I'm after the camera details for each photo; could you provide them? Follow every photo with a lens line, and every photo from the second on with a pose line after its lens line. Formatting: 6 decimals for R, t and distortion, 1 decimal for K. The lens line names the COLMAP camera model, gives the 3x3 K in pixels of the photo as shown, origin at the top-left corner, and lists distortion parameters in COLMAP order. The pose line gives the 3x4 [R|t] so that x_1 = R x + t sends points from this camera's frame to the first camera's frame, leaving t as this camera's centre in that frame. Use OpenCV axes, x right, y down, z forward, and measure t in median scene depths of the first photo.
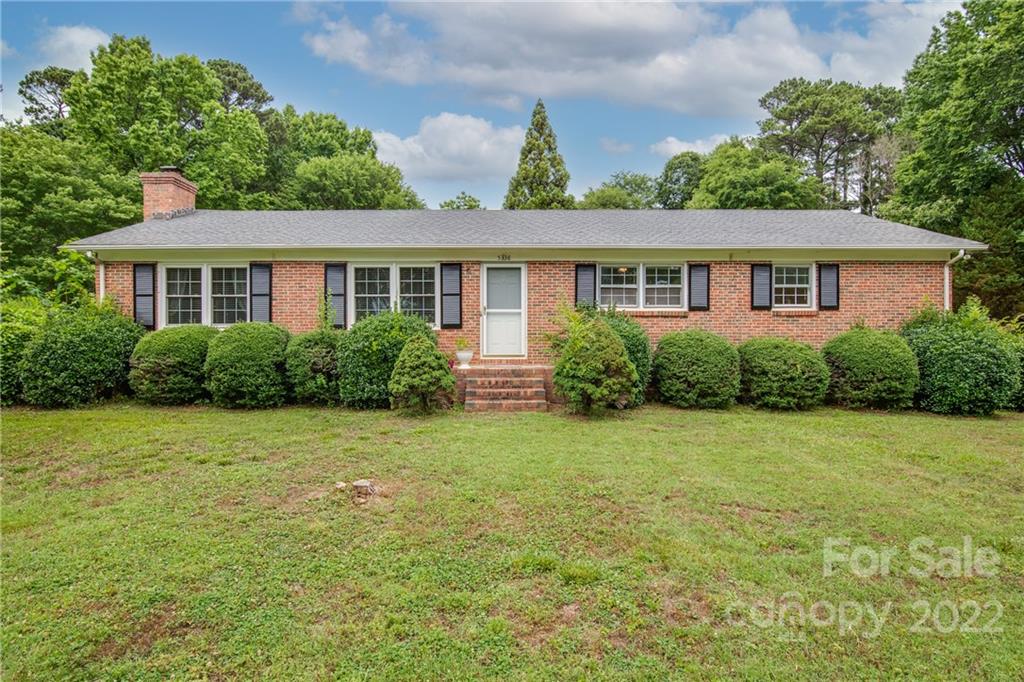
lens RADIAL K [[520.9, 0, 505.7], [0, 520.9, 337.2], [0, 0, 1]] dist [0.003079, -0.008831]
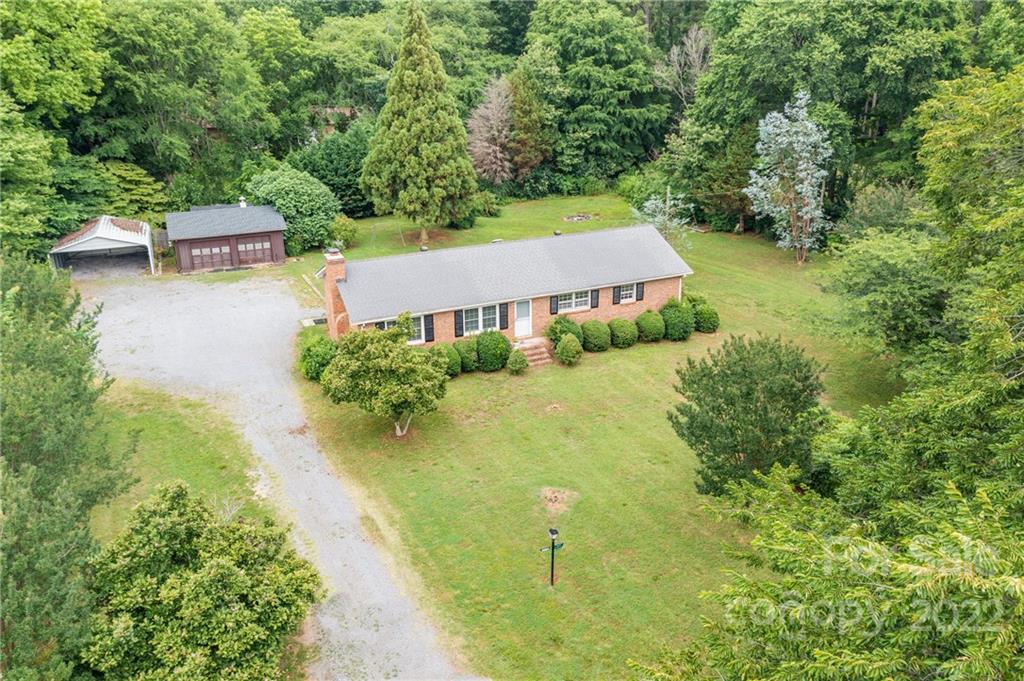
lens RADIAL K [[815.1, 0, 511.9], [0, 815.1, 337.1], [0, 0, 1]] dist [0.015356, -0.004085]
pose [[0.924256, -0.143159, 0.353916, -1.405040], [0.007012, 0.933241, 0.359182, -1.331756], [-0.381709, -0.329495, 0.863557, -2.281602]]
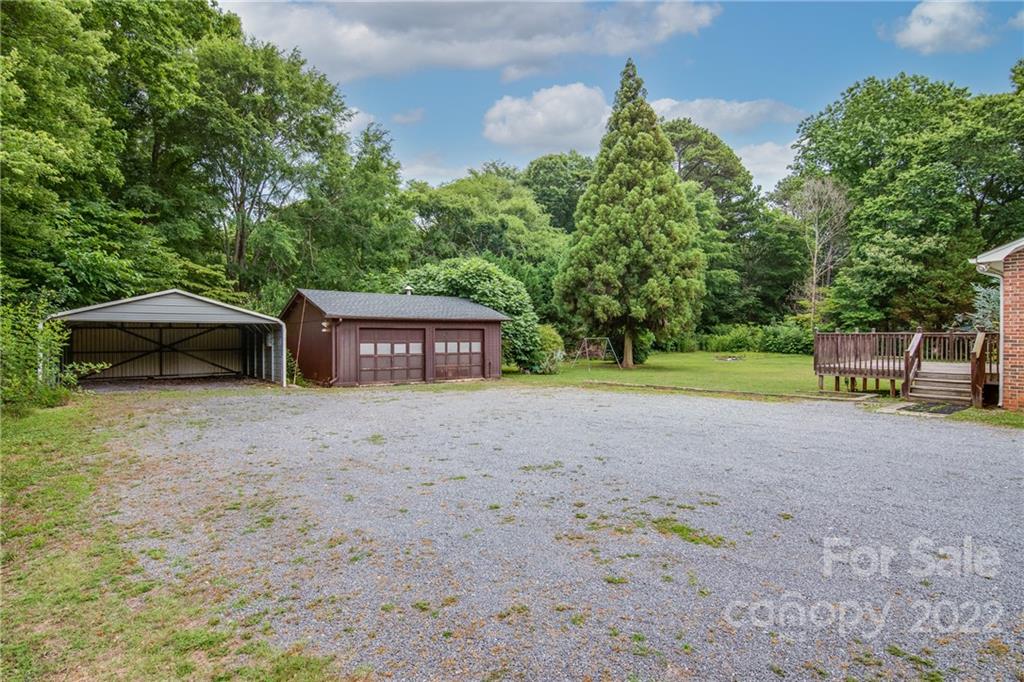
lens RADIAL K [[520.9, 0, 504.0], [0, 520.9, 345.8], [0, 0, 1]] dist [0.003079, -0.008831]
pose [[0.797961, -0.012909, 0.602570, -2.020235], [0.001214, 0.999803, 0.019811, -0.033746], [-0.602707, -0.015076, 0.797820, 1.481428]]
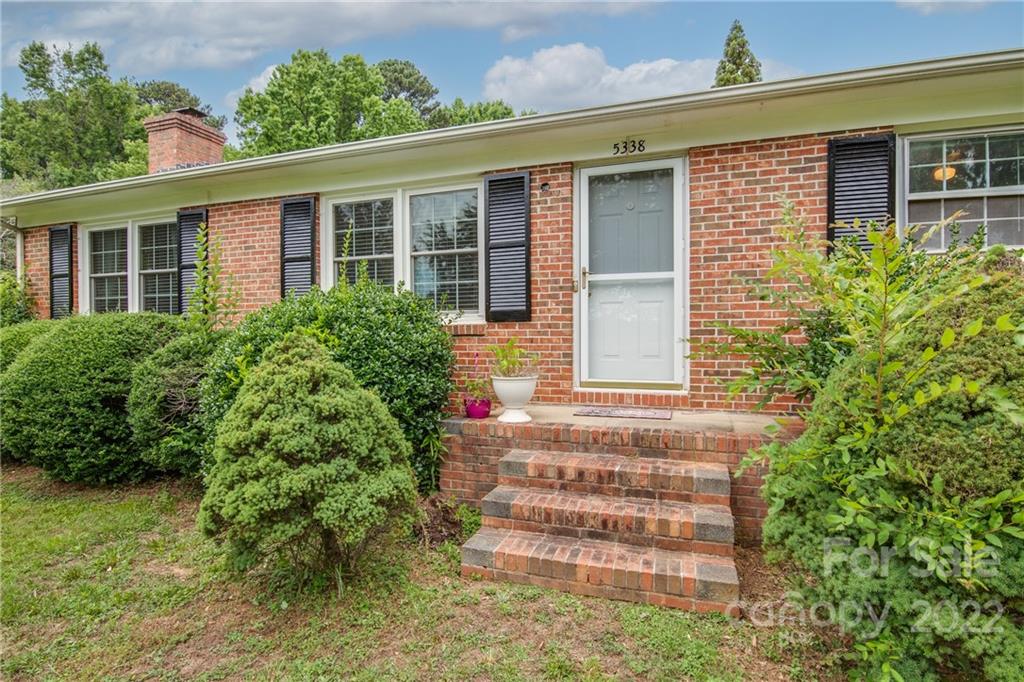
lens RADIAL K [[520.9, 0, 506.4], [0, 520.9, 339.9], [0, 0, 1]] dist [0.003079, -0.008831]
pose [[0.937986, 0.000231, -0.346674, 0.048509], [0.003019, 0.999956, 0.008836, -0.004404], [0.346661, -0.009335, 0.937944, 0.573322]]
